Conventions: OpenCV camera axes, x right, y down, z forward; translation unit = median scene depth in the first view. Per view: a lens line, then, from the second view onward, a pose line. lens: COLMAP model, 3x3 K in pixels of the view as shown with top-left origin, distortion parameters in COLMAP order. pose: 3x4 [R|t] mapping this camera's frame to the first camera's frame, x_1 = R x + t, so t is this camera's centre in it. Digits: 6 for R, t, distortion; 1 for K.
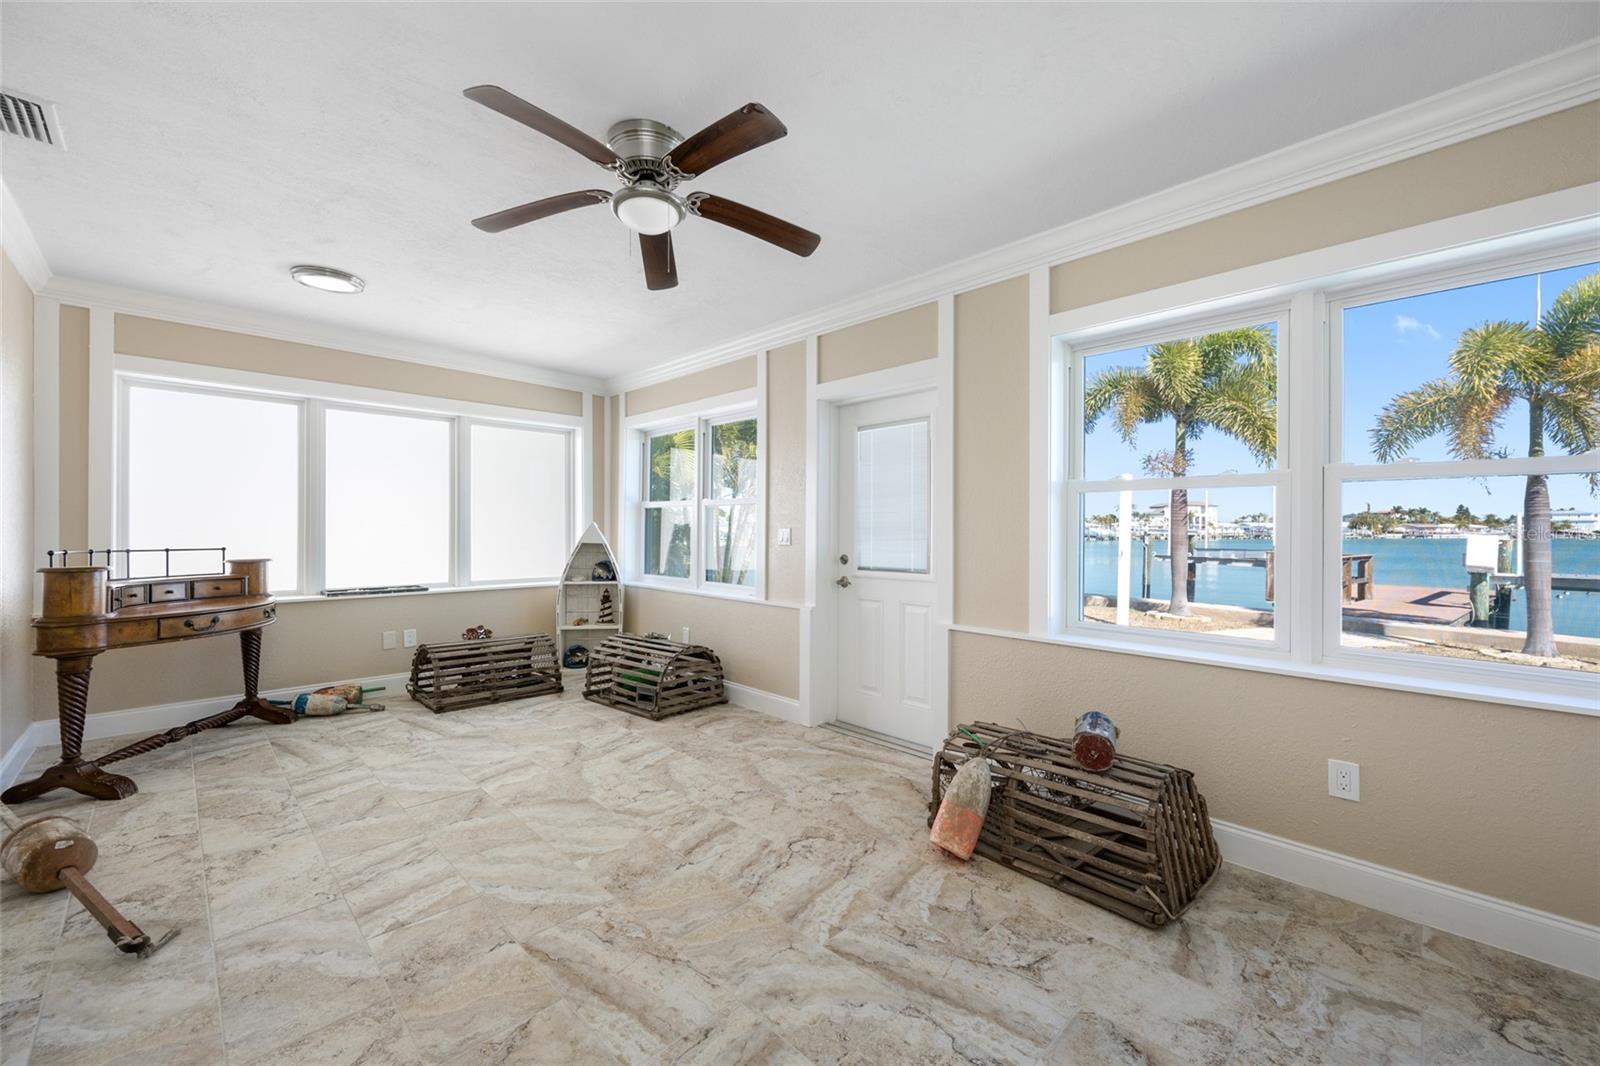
lens RADIAL K [[630.0, 0, 821.6], [0, 630.0, 530.6], [0, 0, 1]] dist [0.001899, -0.000335]
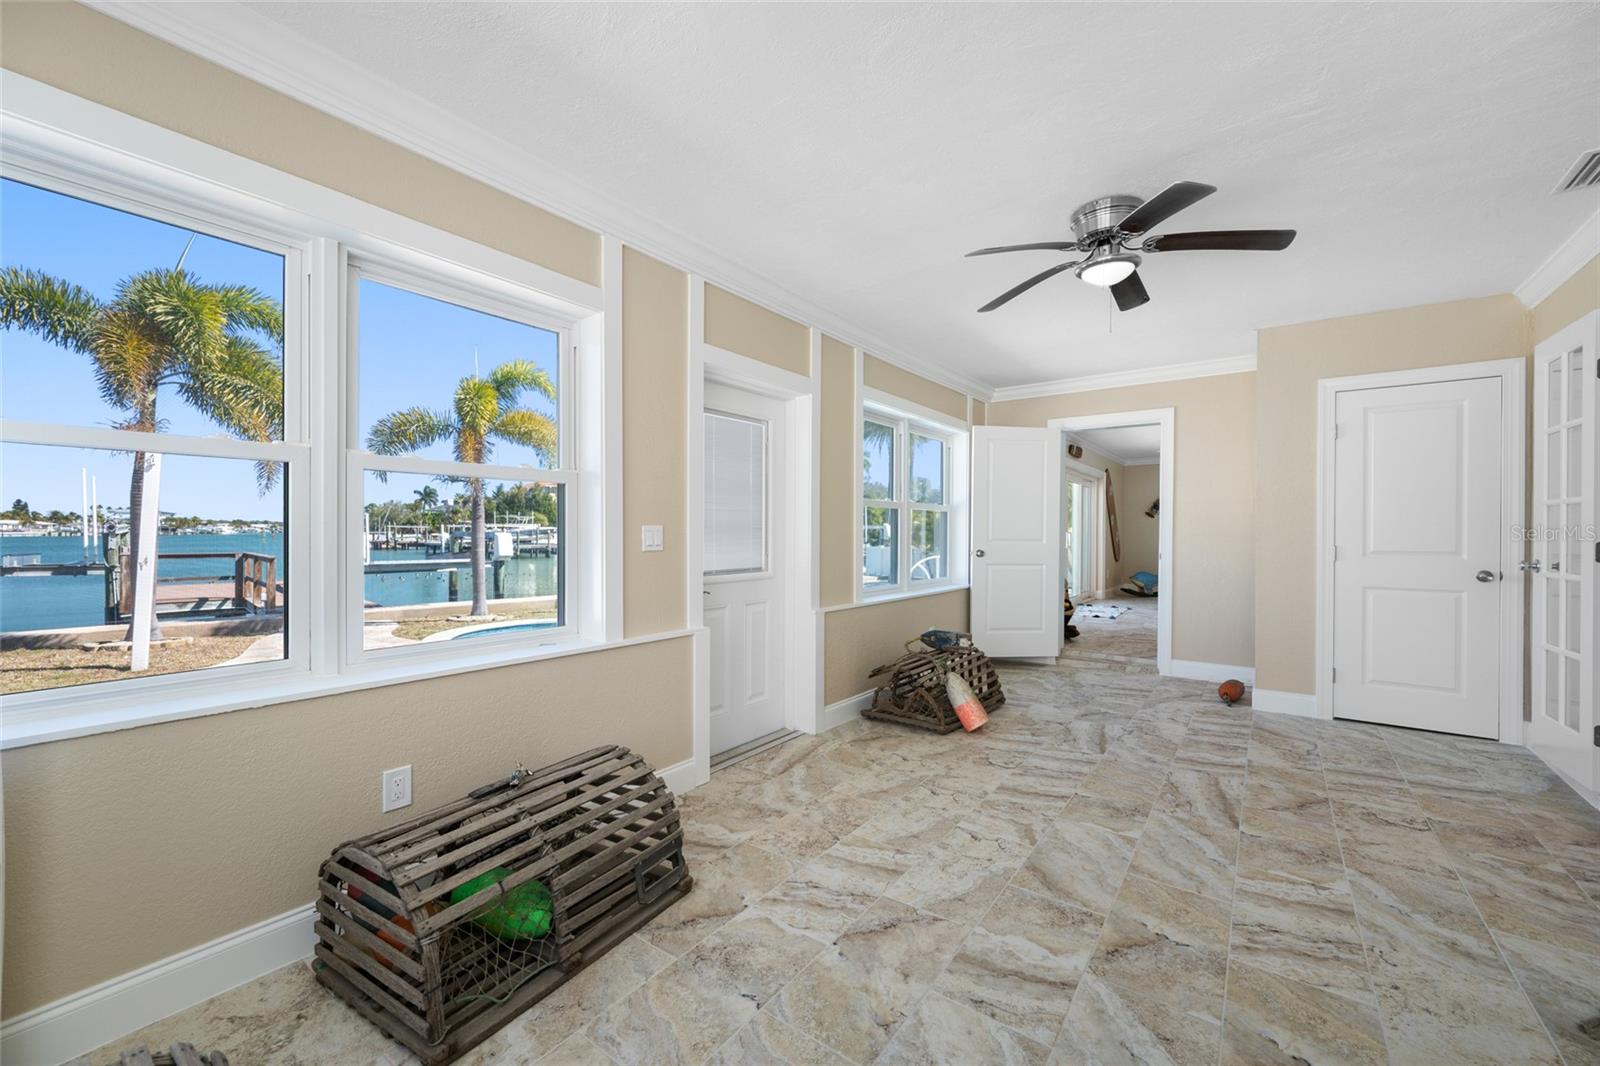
lens RADIAL K [[630.0, 0, 780.8], [0, 630.0, 542.2], [0, 0, 1]] dist [0.001899, -0.000335]
pose [[-0.109689, -0.017793, 0.993807, -1.106168], [-0.004304, 0.999839, 0.017426, 0.000131], [-0.993957, -0.002366, -0.109748, 1.372536]]
